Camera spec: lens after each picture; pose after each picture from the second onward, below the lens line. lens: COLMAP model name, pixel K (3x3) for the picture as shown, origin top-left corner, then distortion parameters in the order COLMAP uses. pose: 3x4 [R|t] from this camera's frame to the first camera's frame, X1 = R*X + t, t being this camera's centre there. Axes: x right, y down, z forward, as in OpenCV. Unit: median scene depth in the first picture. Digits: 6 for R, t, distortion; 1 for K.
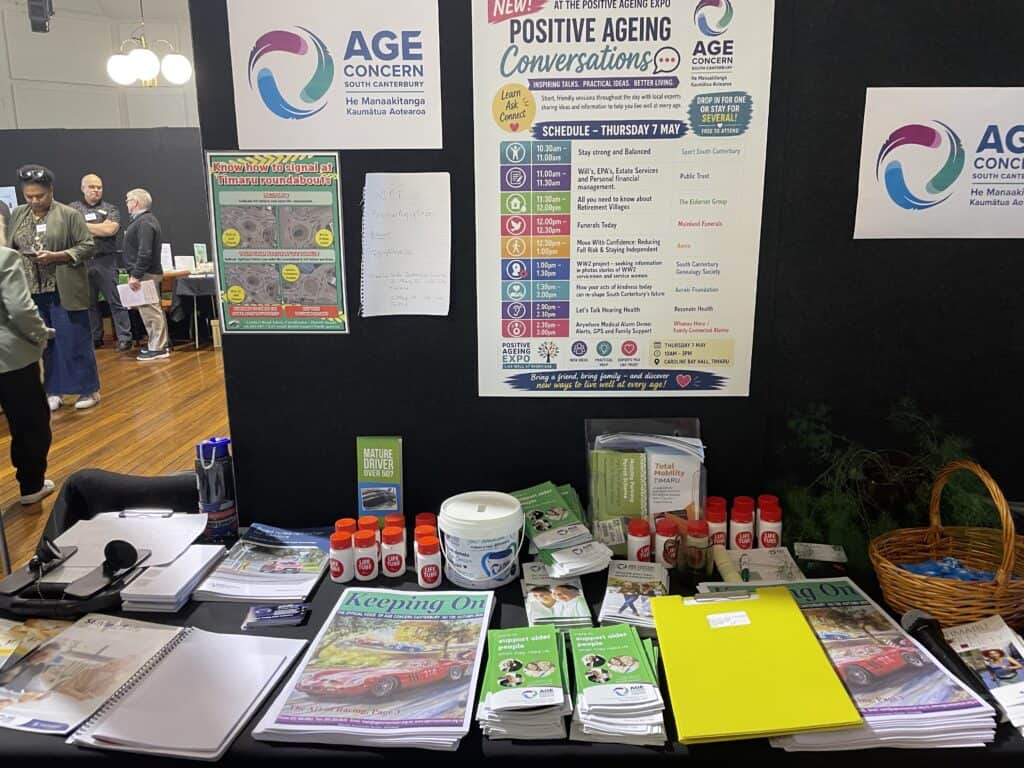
lens RADIAL K [[780.1, 0, 507.3], [0, 780.1, 380.7], [0, 0, 1]] dist [0.101299, -0.147266]
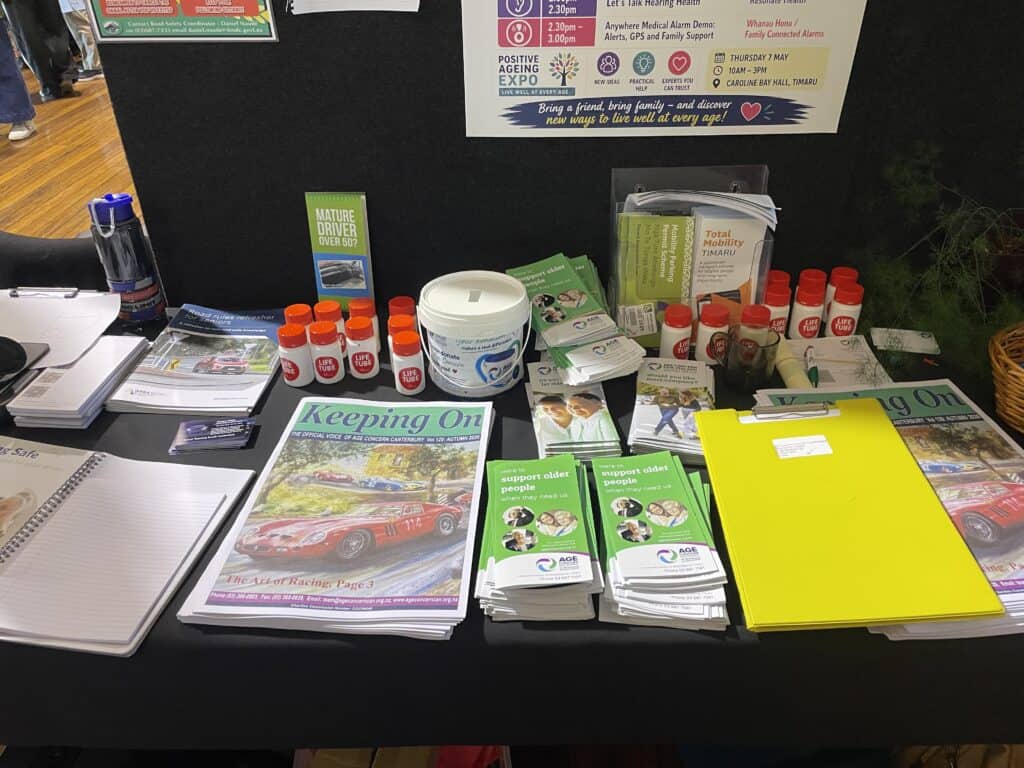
lens RADIAL K [[780.1, 0, 507.3], [0, 780.1, 380.7], [0, 0, 1]] dist [0.101299, -0.147266]
pose [[0.999852, -0.009401, 0.014435, -0.012377], [0.004072, 0.943188, 0.332235, -0.009764], [-0.016738, -0.332127, 0.943086, 0.254764]]
